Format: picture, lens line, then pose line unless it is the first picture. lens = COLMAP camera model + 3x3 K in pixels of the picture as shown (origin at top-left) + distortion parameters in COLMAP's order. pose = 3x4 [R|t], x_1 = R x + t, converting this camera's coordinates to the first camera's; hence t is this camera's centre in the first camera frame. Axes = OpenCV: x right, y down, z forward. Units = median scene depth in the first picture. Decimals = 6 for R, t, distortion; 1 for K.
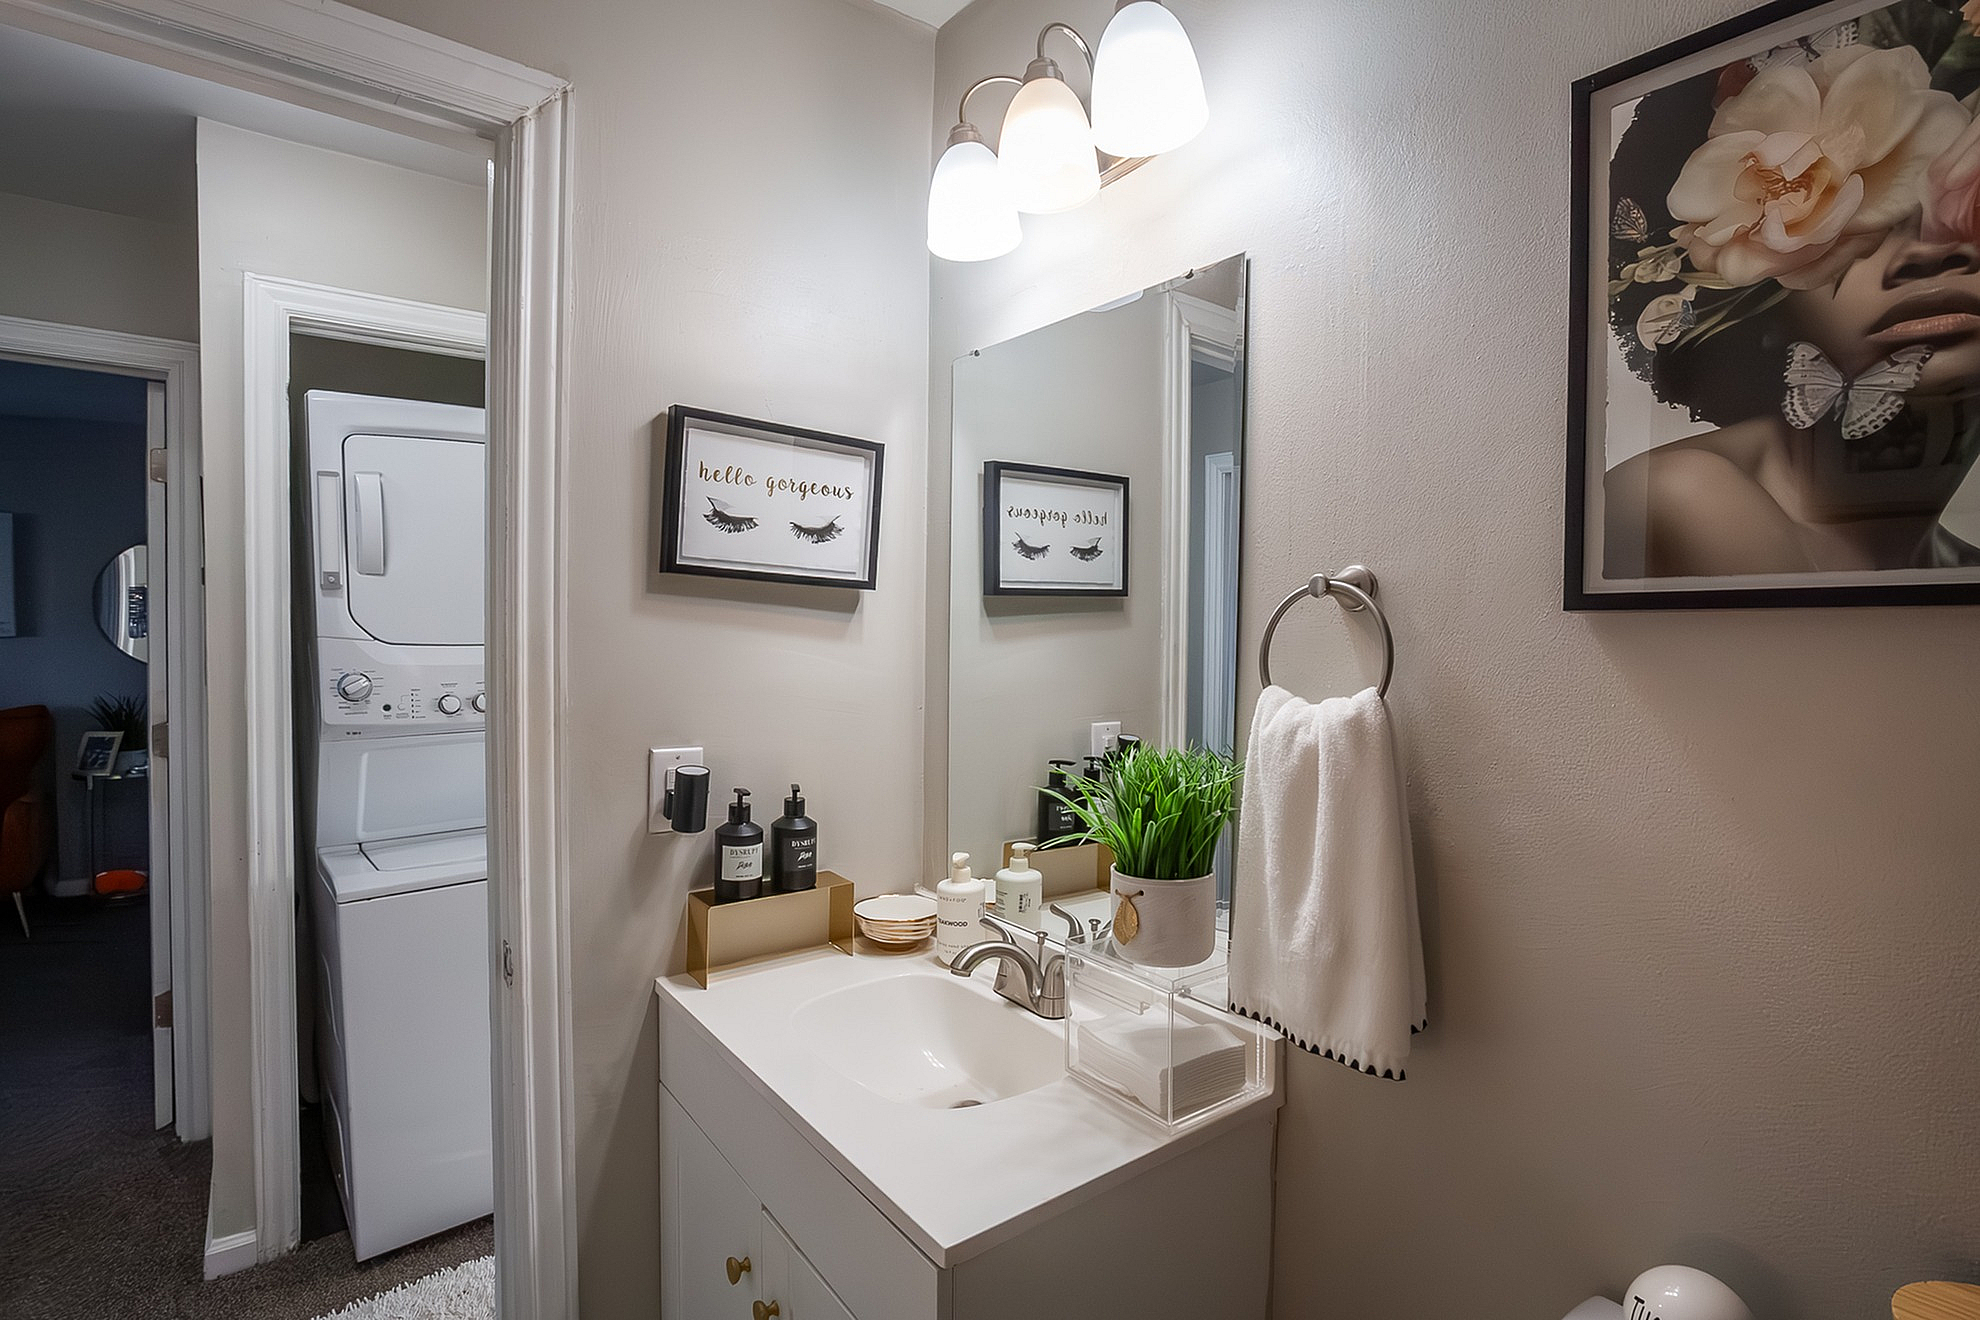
lens RADIAL K [[963.5, 0, 980.7], [0, 963.5, 657.5], [0, 0, 1]] dist [-0.005689, -0.000870]
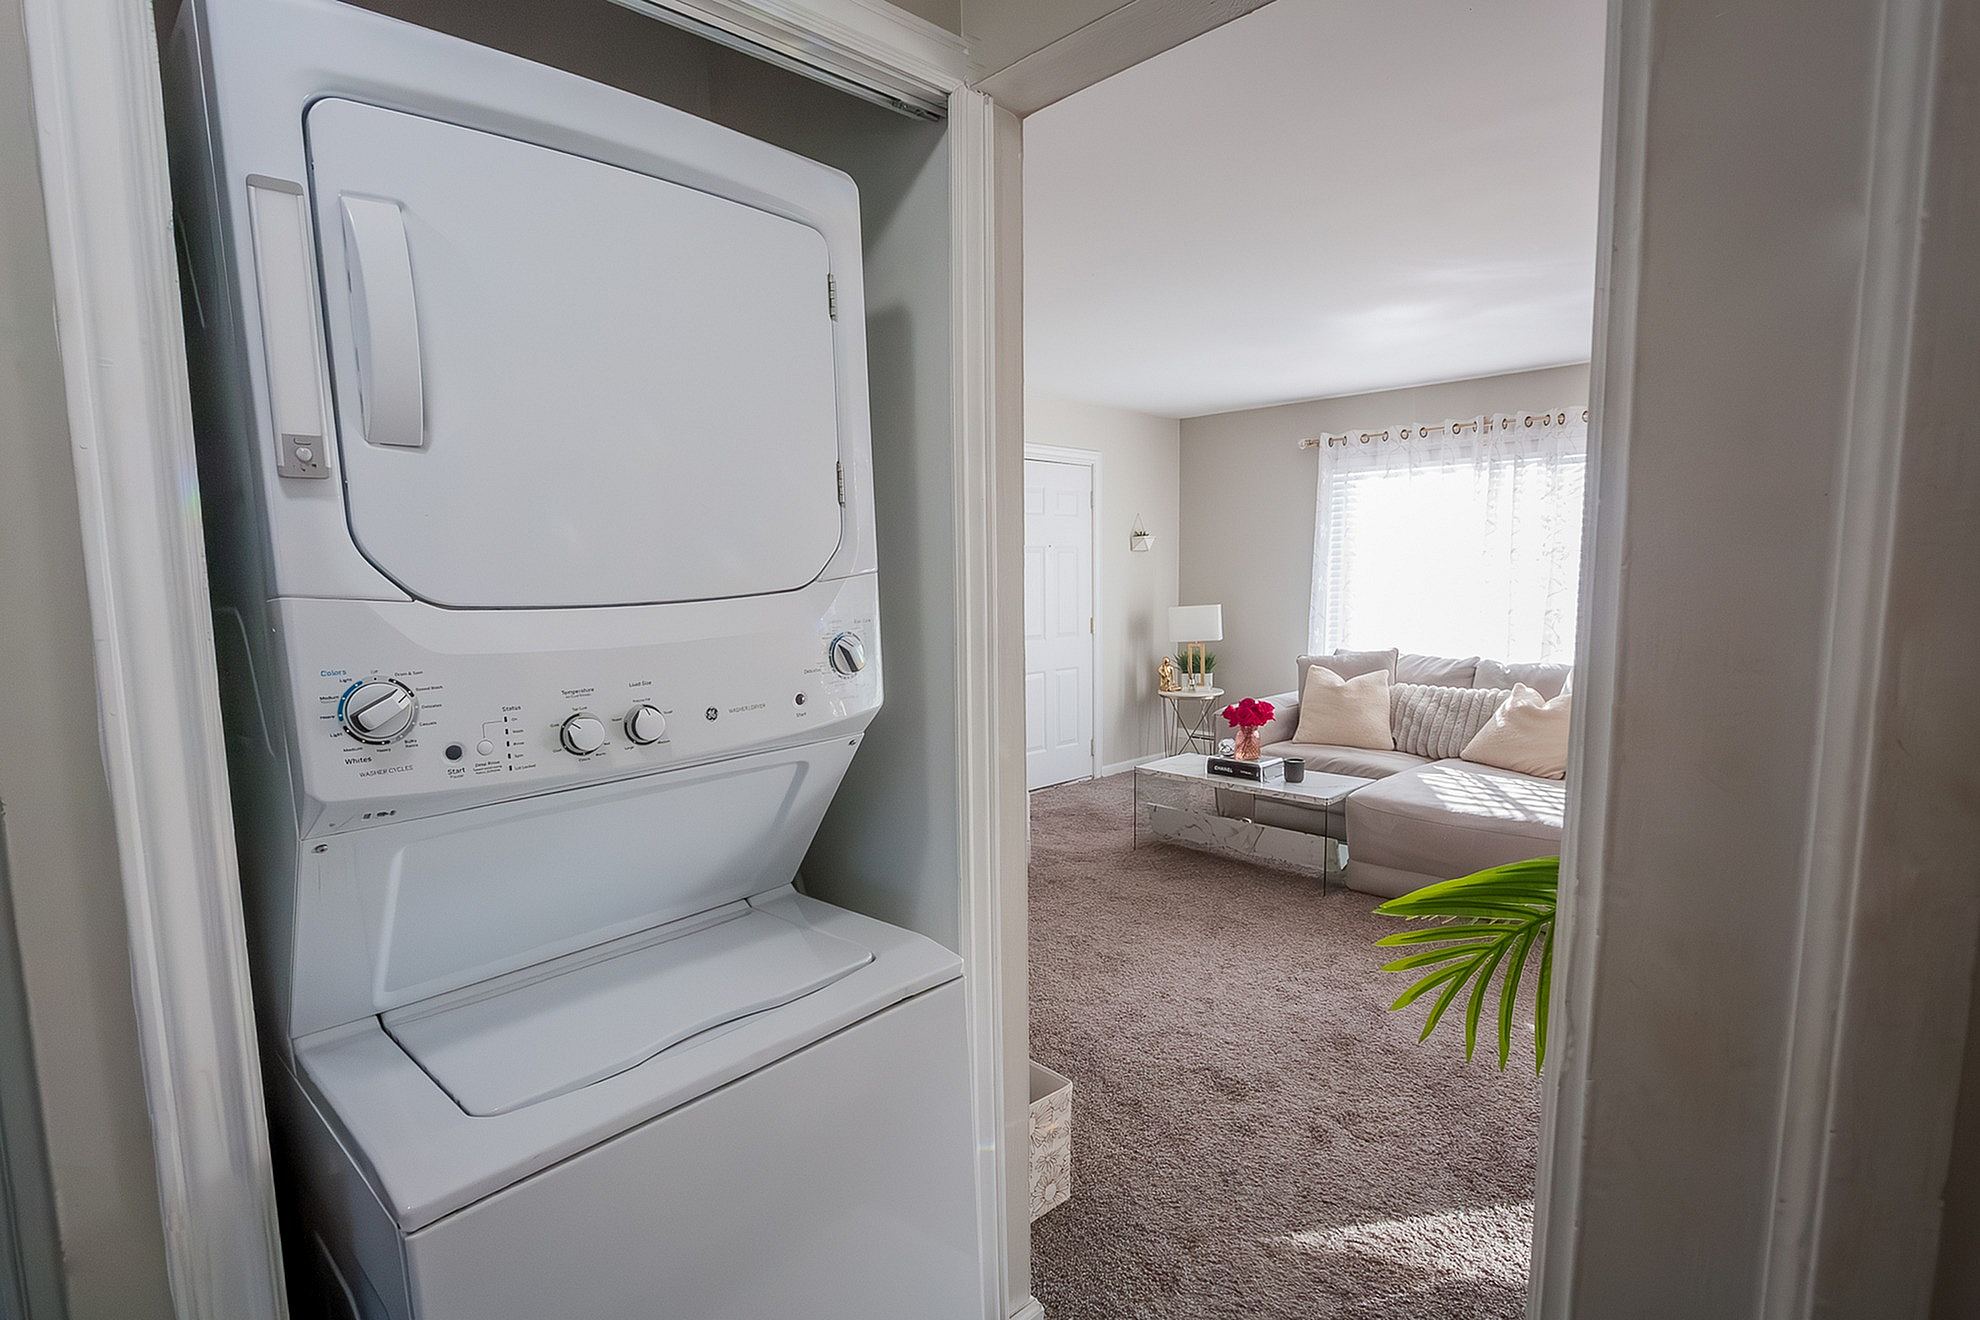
lens RADIAL K [[963.5, 0, 993.3], [0, 963.5, 675.5], [0, 0, 1]] dist [-0.005689, -0.000870]
pose [[0.991423, -0.031425, 0.126862, -0.414613], [0.019709, 0.995511, 0.092571, -0.018708], [-0.129201, -0.089276, 0.987591, 0.519188]]
